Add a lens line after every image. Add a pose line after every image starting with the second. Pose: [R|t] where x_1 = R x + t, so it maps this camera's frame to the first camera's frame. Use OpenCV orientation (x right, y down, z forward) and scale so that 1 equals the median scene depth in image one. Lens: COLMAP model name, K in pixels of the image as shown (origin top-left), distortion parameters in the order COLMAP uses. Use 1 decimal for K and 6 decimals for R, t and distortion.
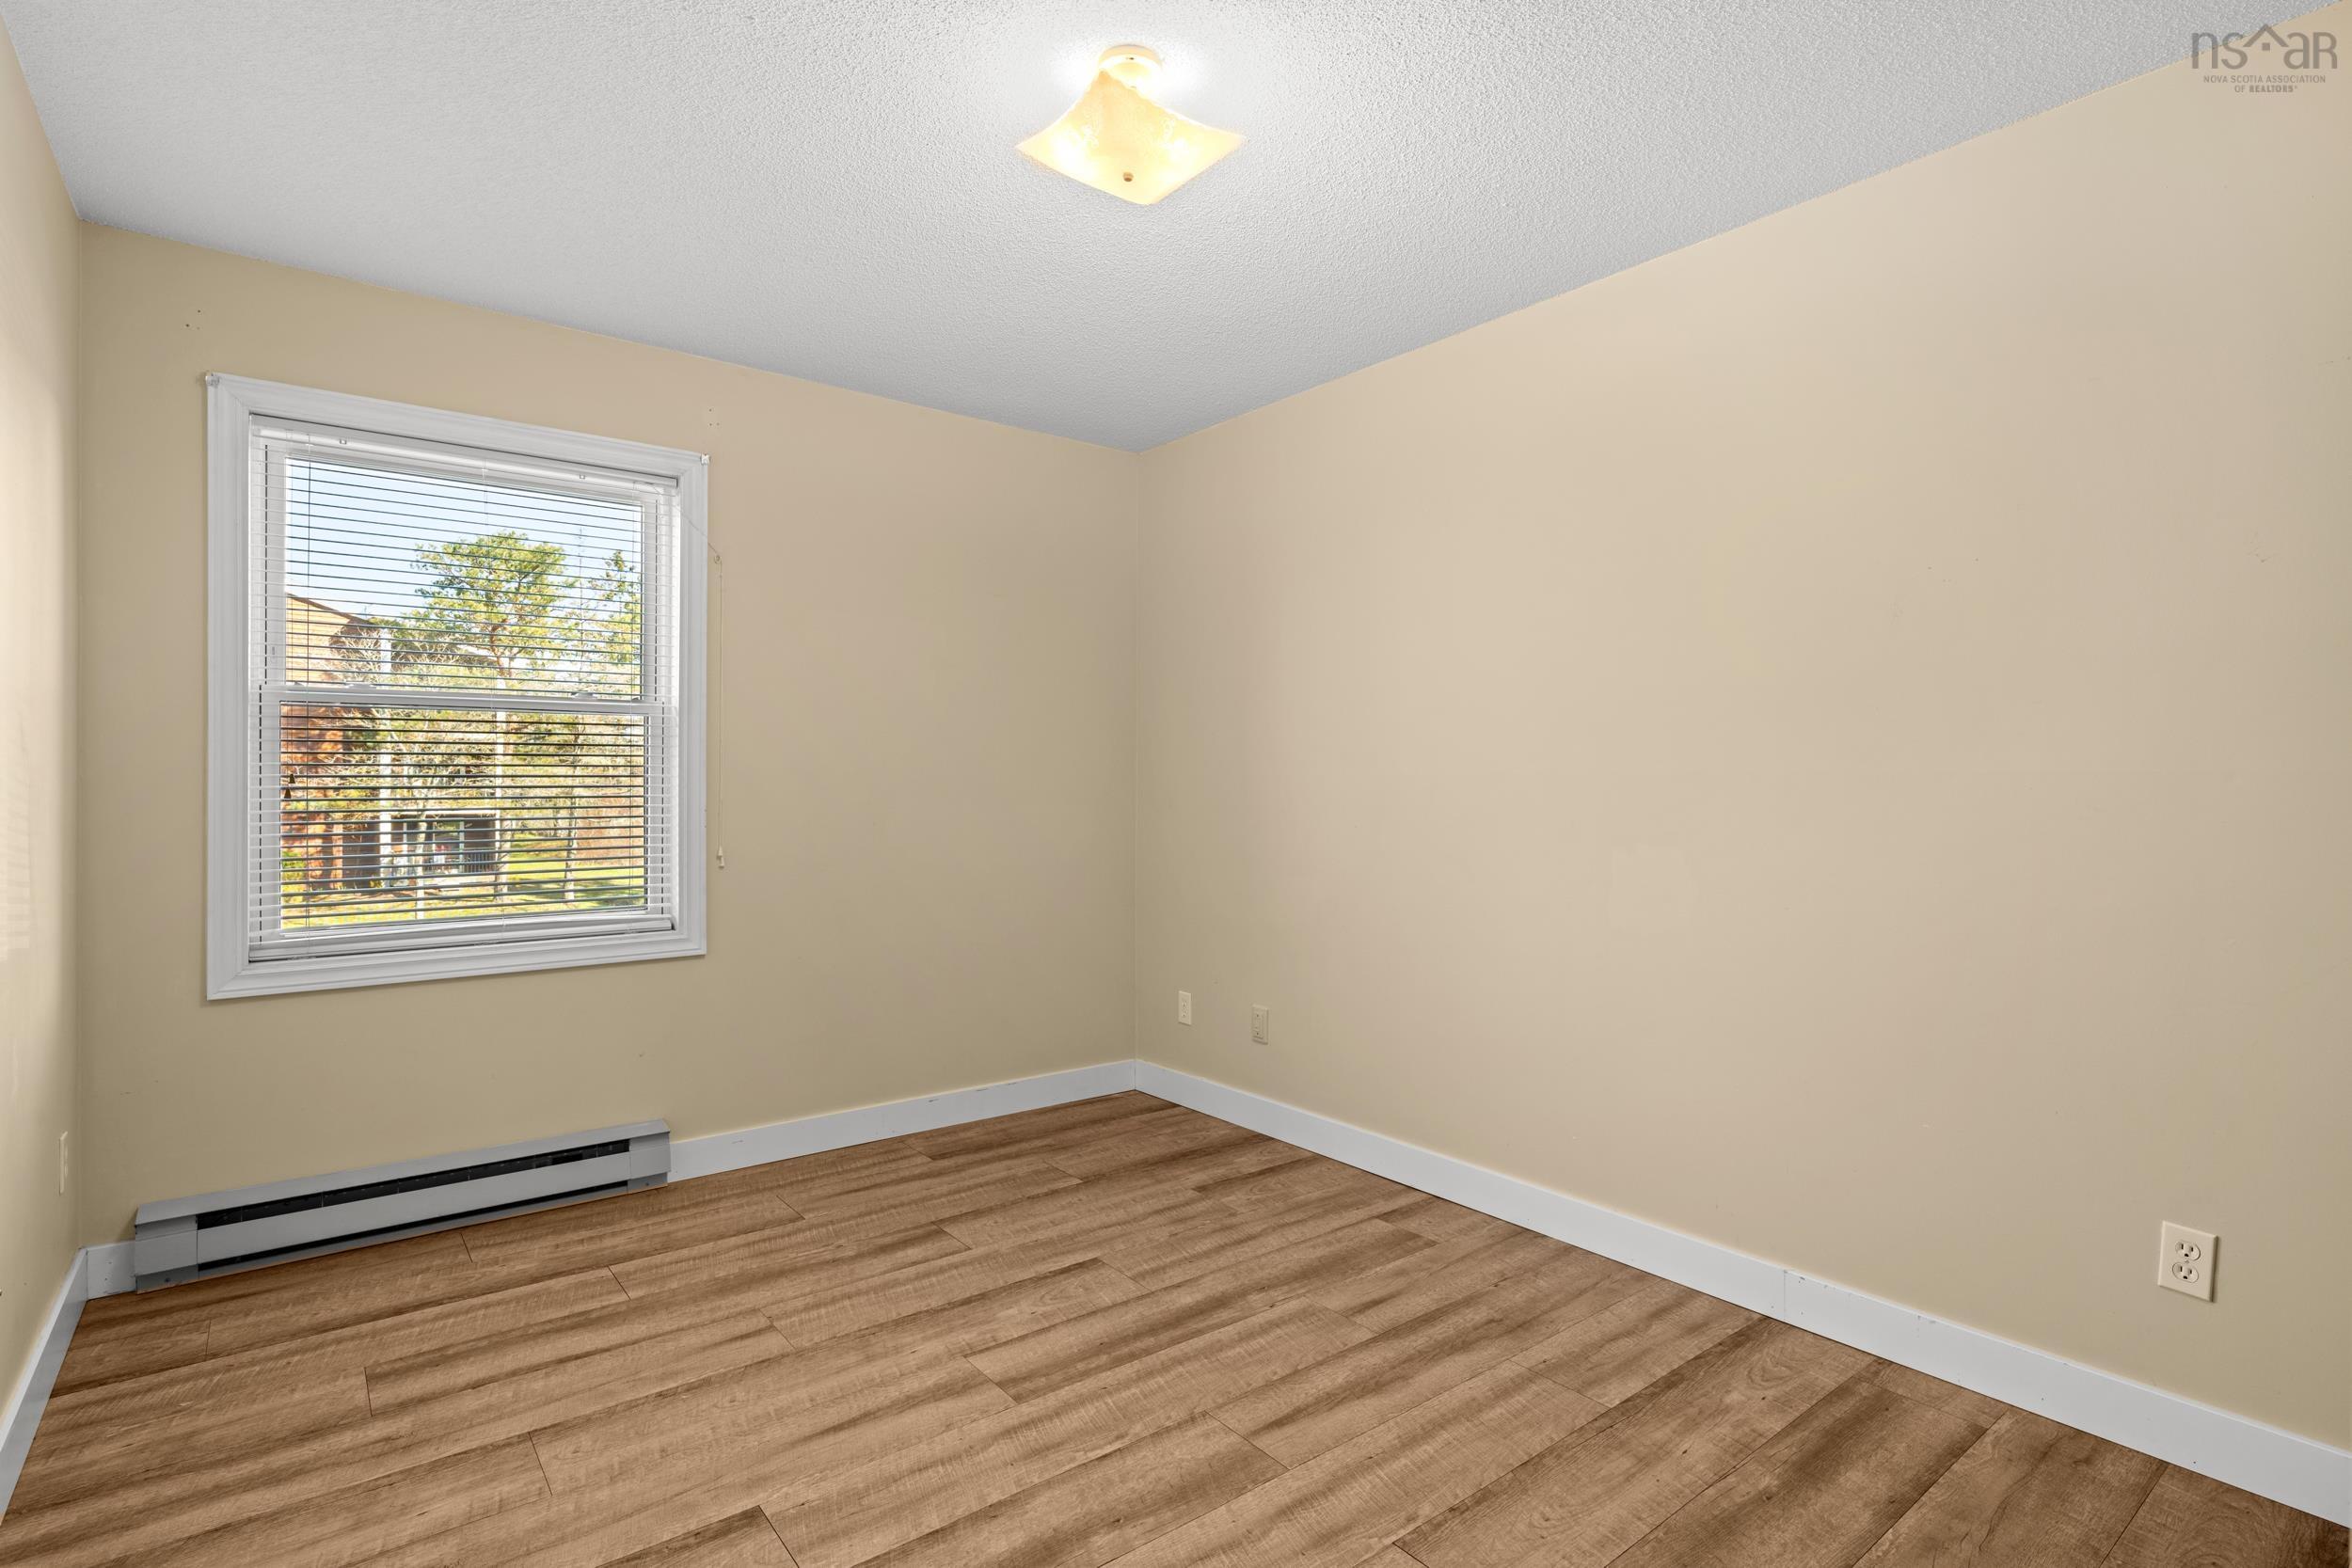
lens RADIAL K [[1153.1, 0, 1180.8], [0, 1153.1, 783.0], [0, 0, 1]] dist [0.001359, 0.000615]
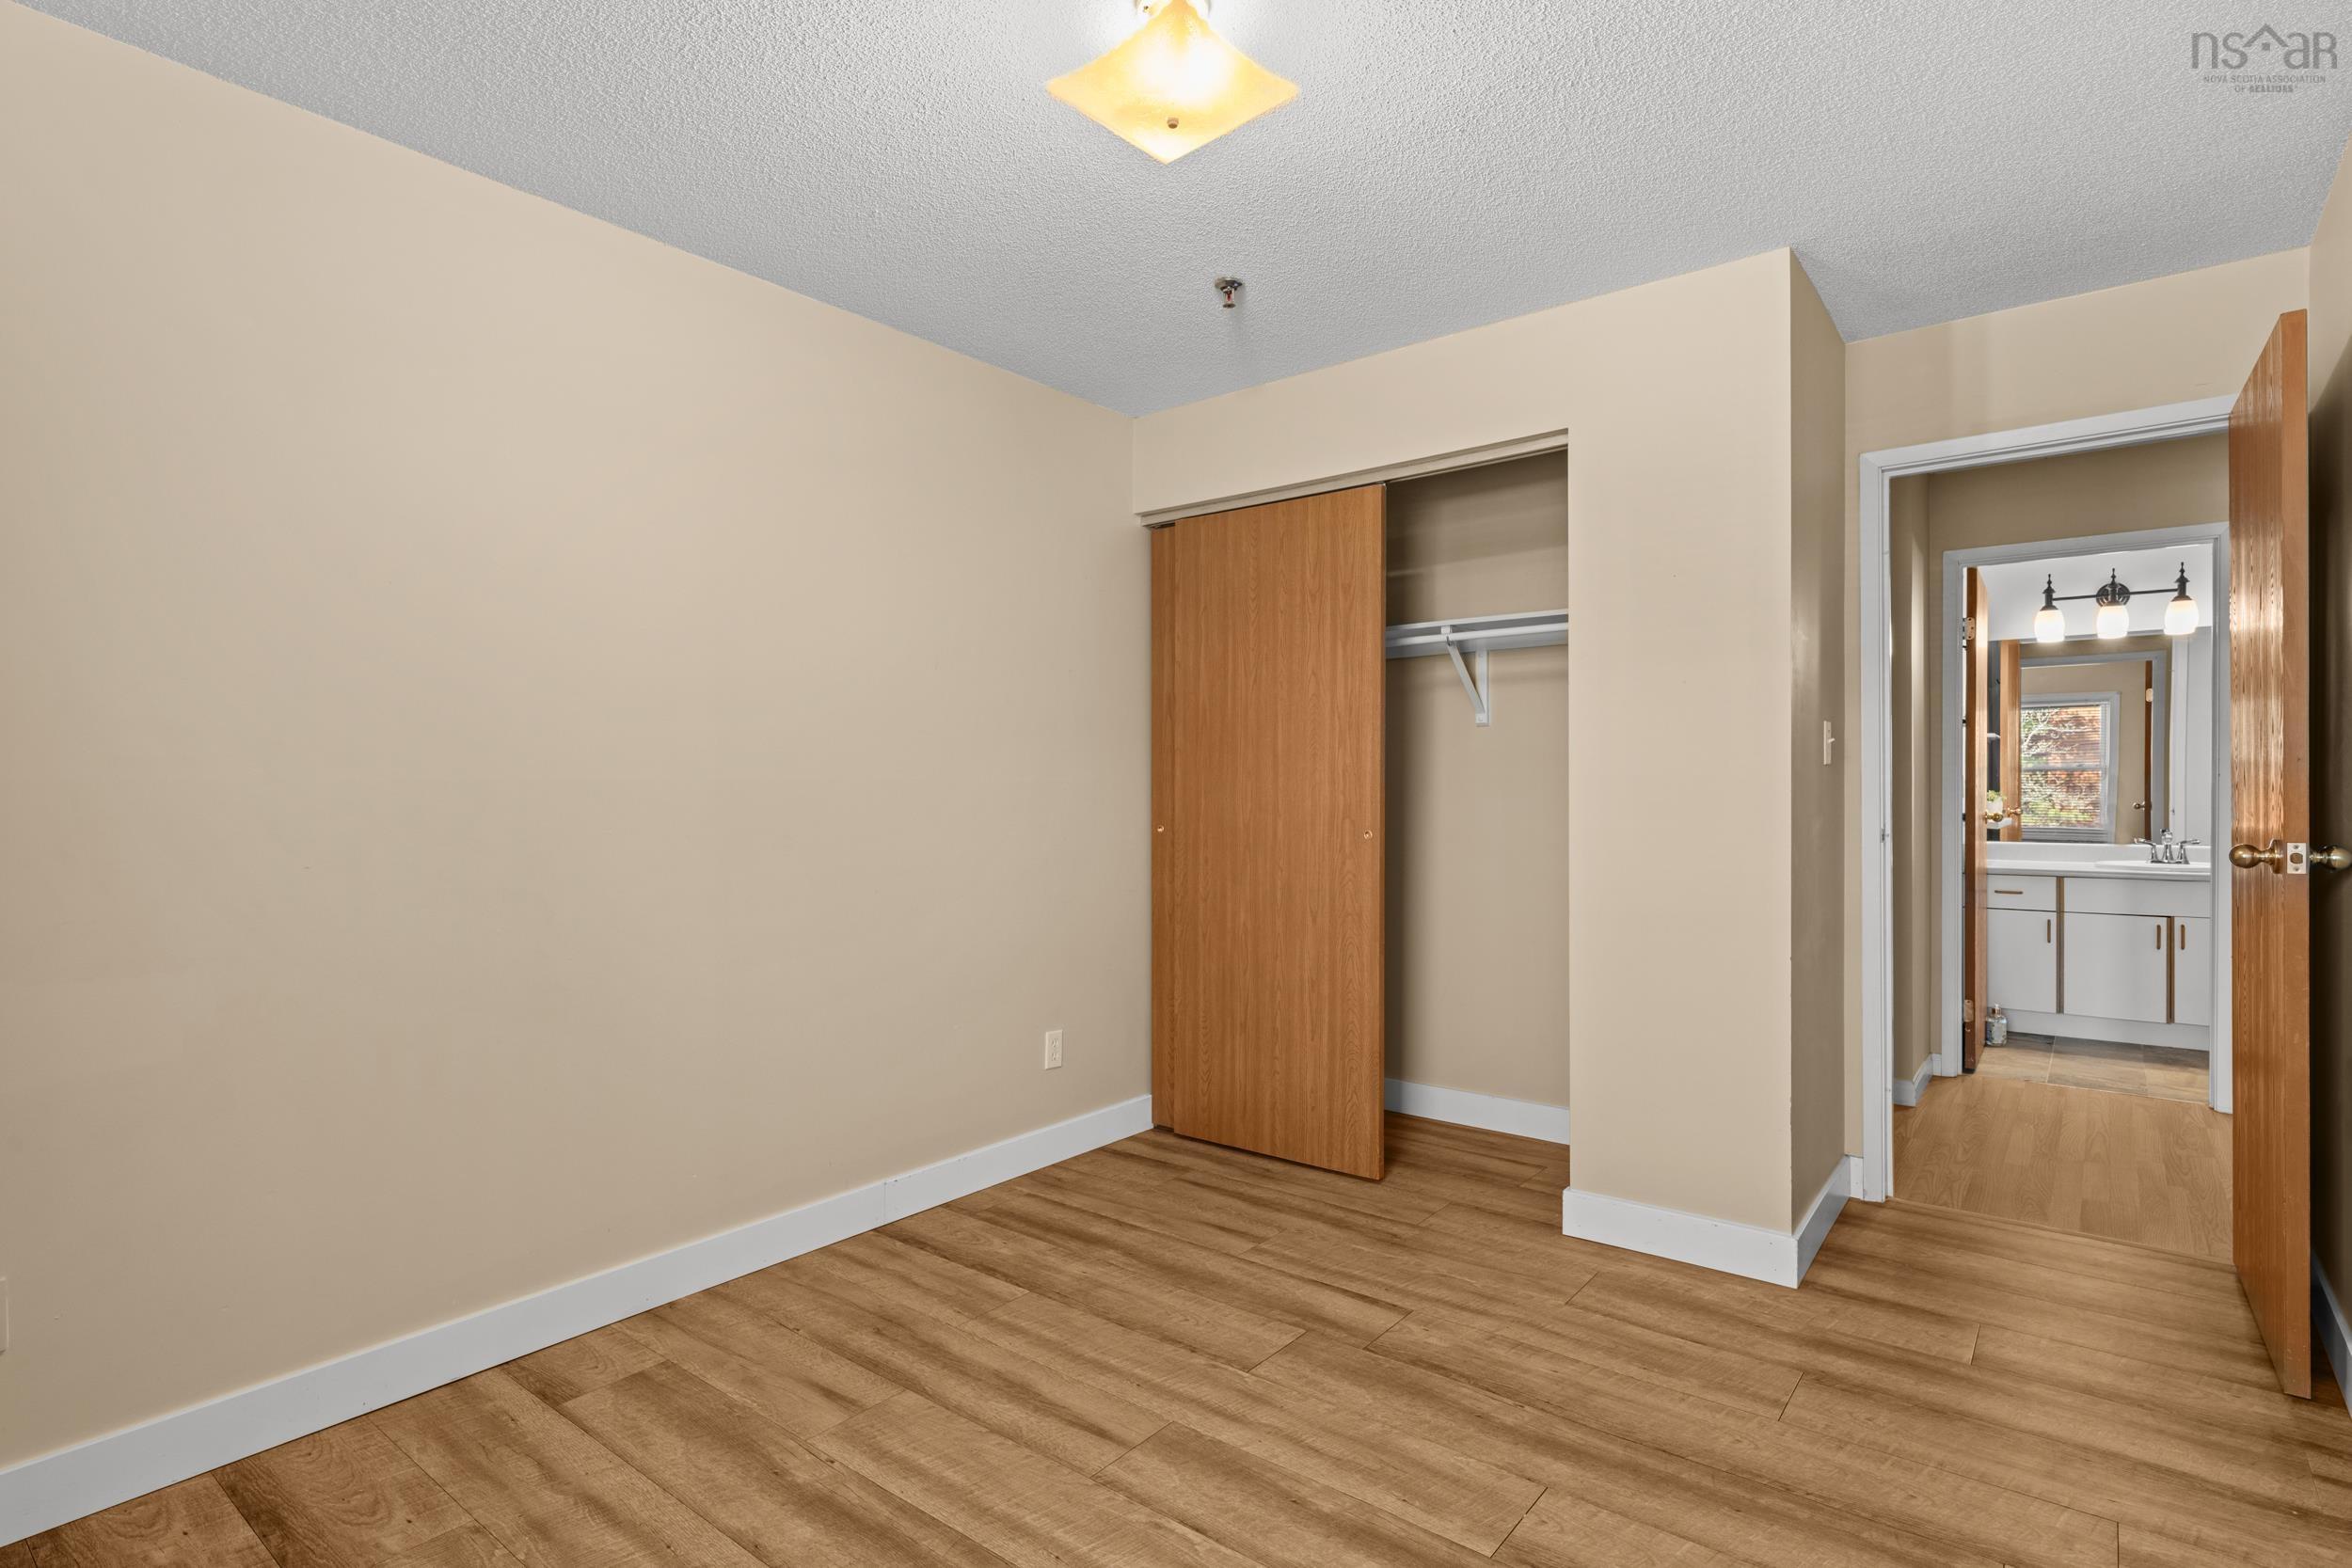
lens RADIAL K [[1153.1, 0, 1180.8], [0, 1153.1, 783.0], [0, 0, 1]] dist [0.001359, 0.000615]
pose [[-0.229180, 0.002581, 0.973381, -0.795163], [0.008231, 0.999966, -0.000713, -0.004889], [-0.973349, 0.007848, -0.229193, 1.016466]]
